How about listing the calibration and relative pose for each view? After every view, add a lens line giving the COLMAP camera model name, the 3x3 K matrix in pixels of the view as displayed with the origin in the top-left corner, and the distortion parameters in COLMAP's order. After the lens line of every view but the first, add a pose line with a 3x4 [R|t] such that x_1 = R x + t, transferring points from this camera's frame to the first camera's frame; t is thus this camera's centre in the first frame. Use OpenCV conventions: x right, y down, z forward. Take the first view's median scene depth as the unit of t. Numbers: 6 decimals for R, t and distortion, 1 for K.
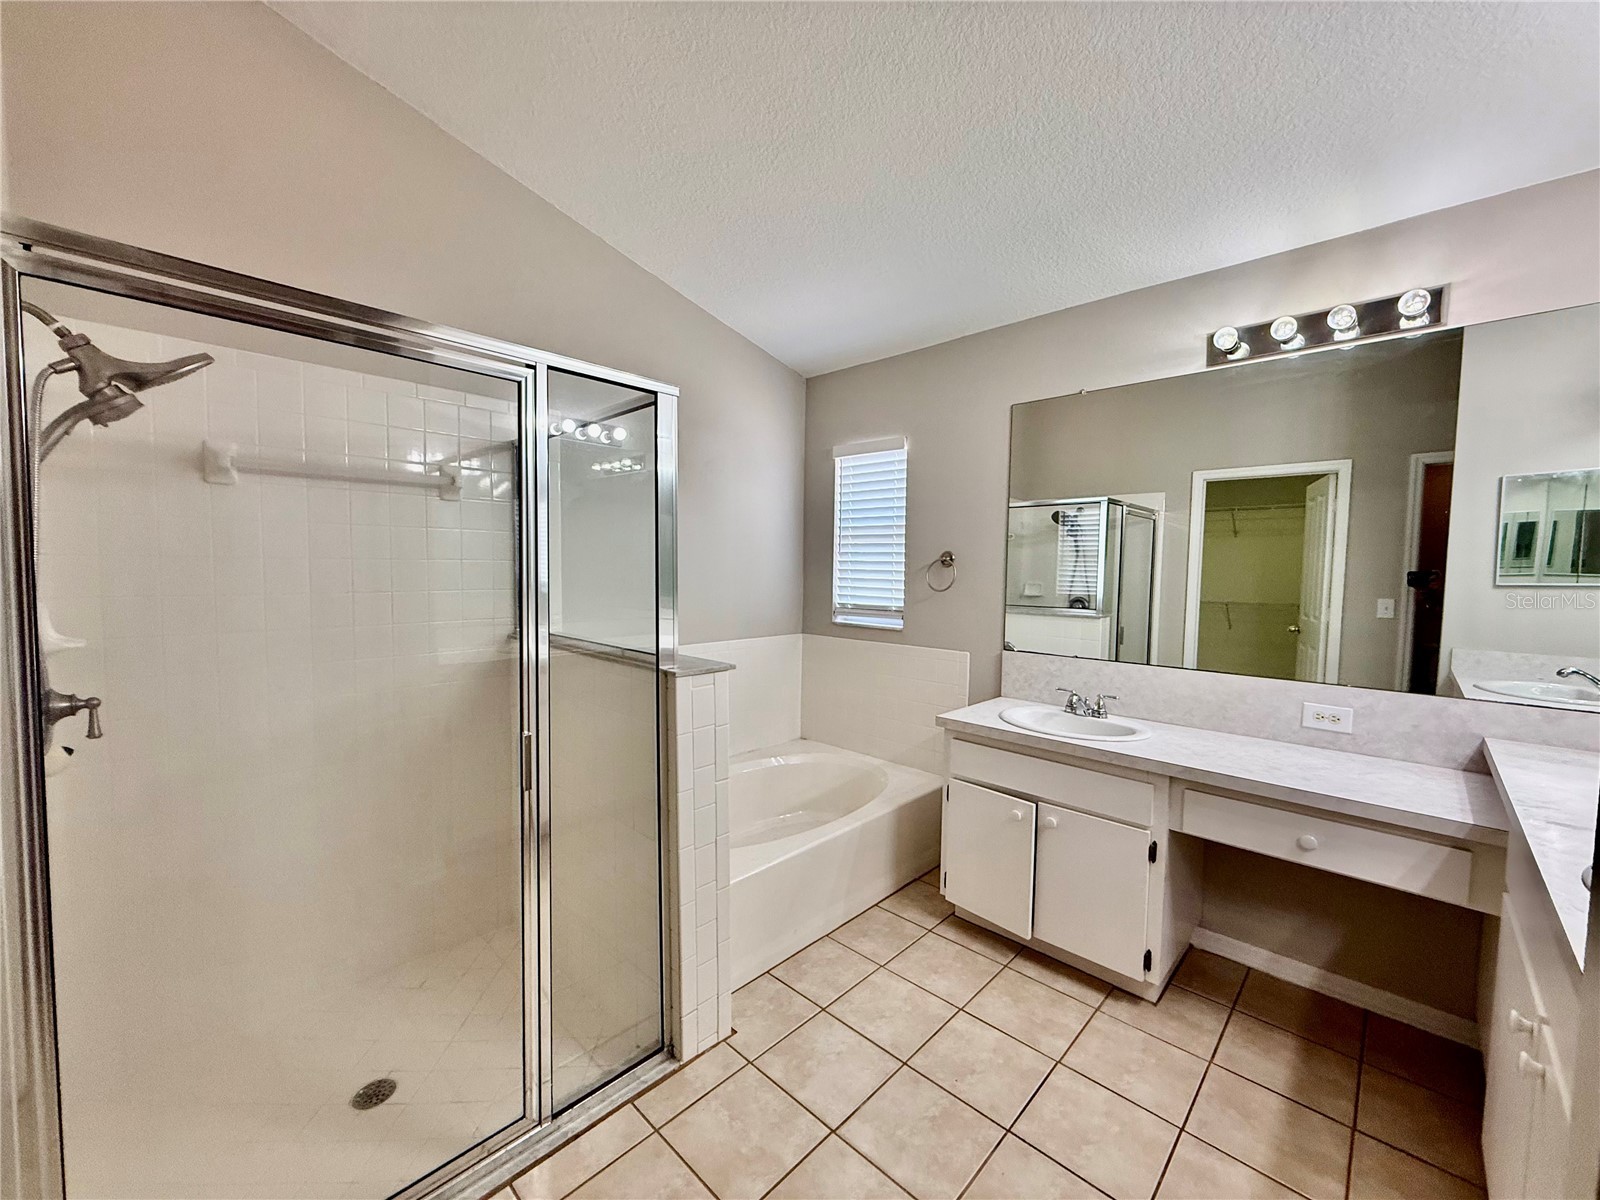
lens RADIAL K [[640.1, 0, 796.0], [0, 640.1, 602.3], [0, 0, 1]] dist [0.001276, -0.000161]
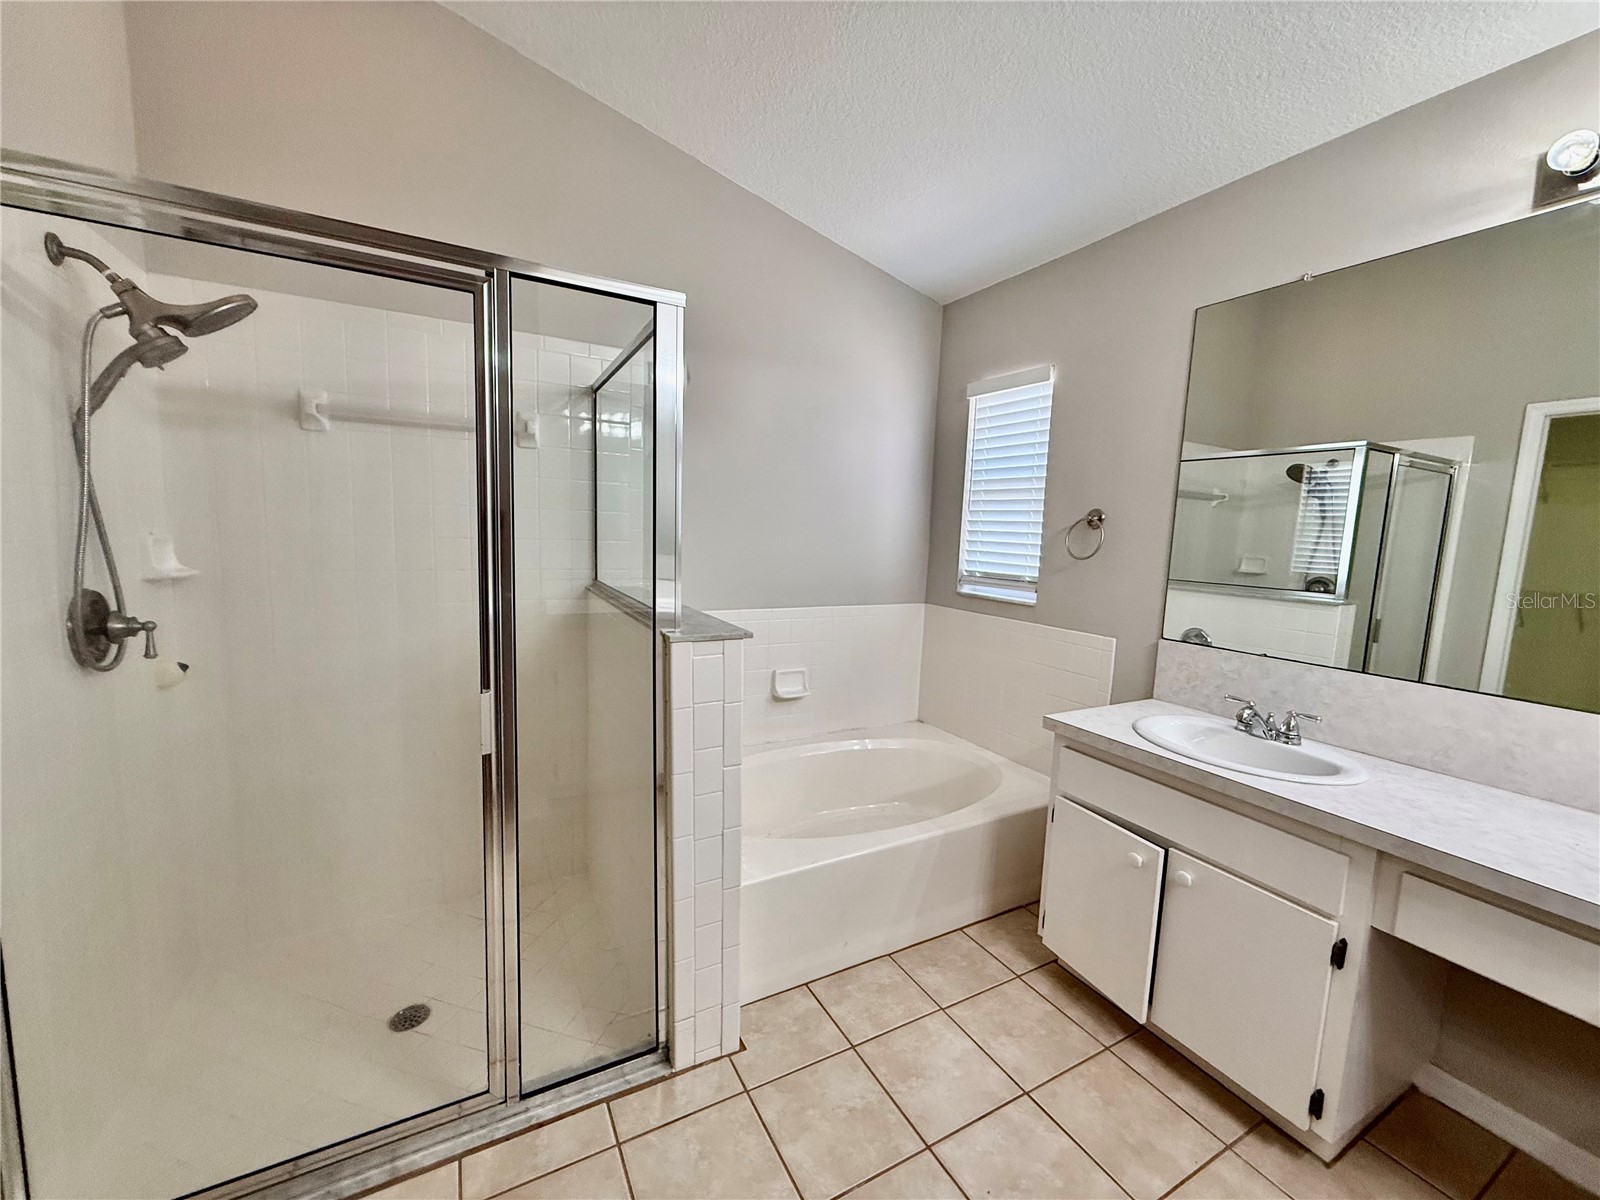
lens RADIAL K [[640.1, 0, 796.0], [0, 640.1, 602.3], [0, 0, 1]] dist [0.001276, -0.000161]
pose [[0.952941, 0.055931, -0.297953, 0.174961], [-0.040281, 0.997479, 0.058414, 0.005237], [0.300469, -0.043664, 0.952792, 0.184064]]
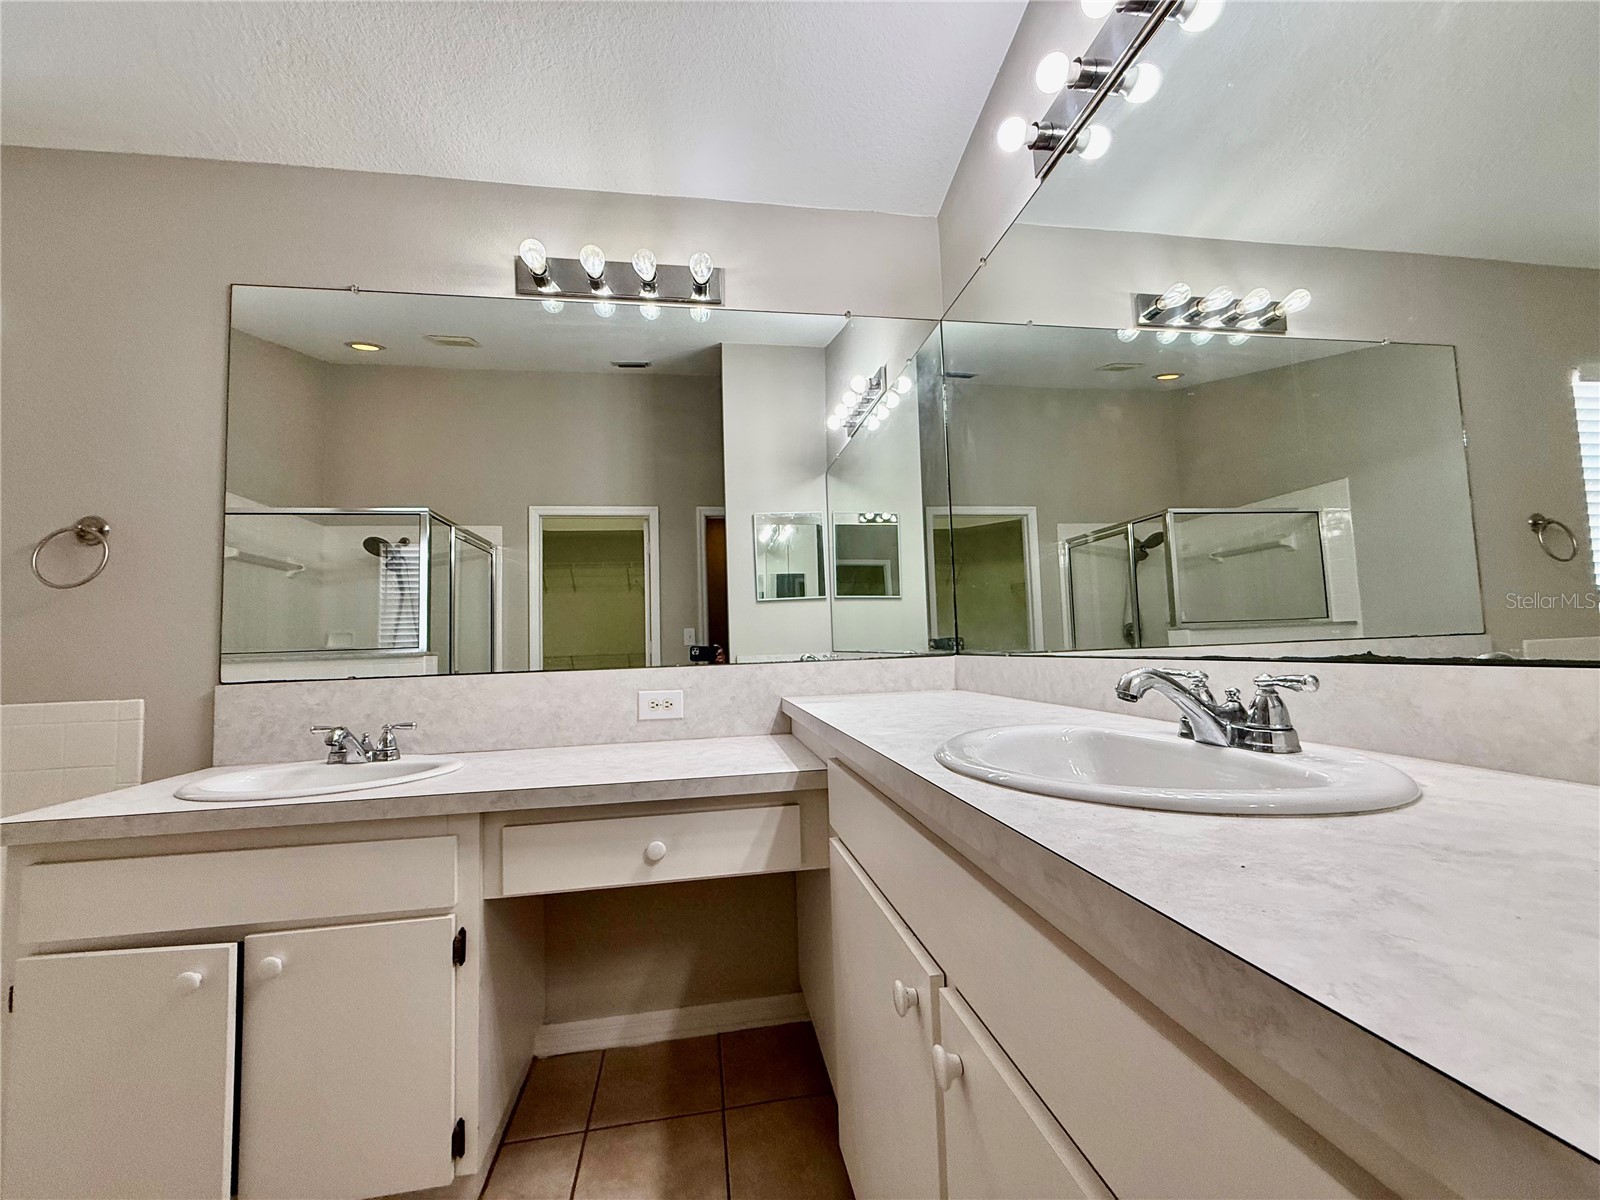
lens RADIAL K [[636.8, 0, 798.5], [0, 636.8, 601.3], [0, 0, 1]] dist [0.001191, -0.000102]
pose [[0.598918, 0.021729, 0.800516, 0.228981], [0.089210, 0.991599, -0.093659, 0.131566], [-0.795826, 0.127508, 0.591948, 0.300892]]
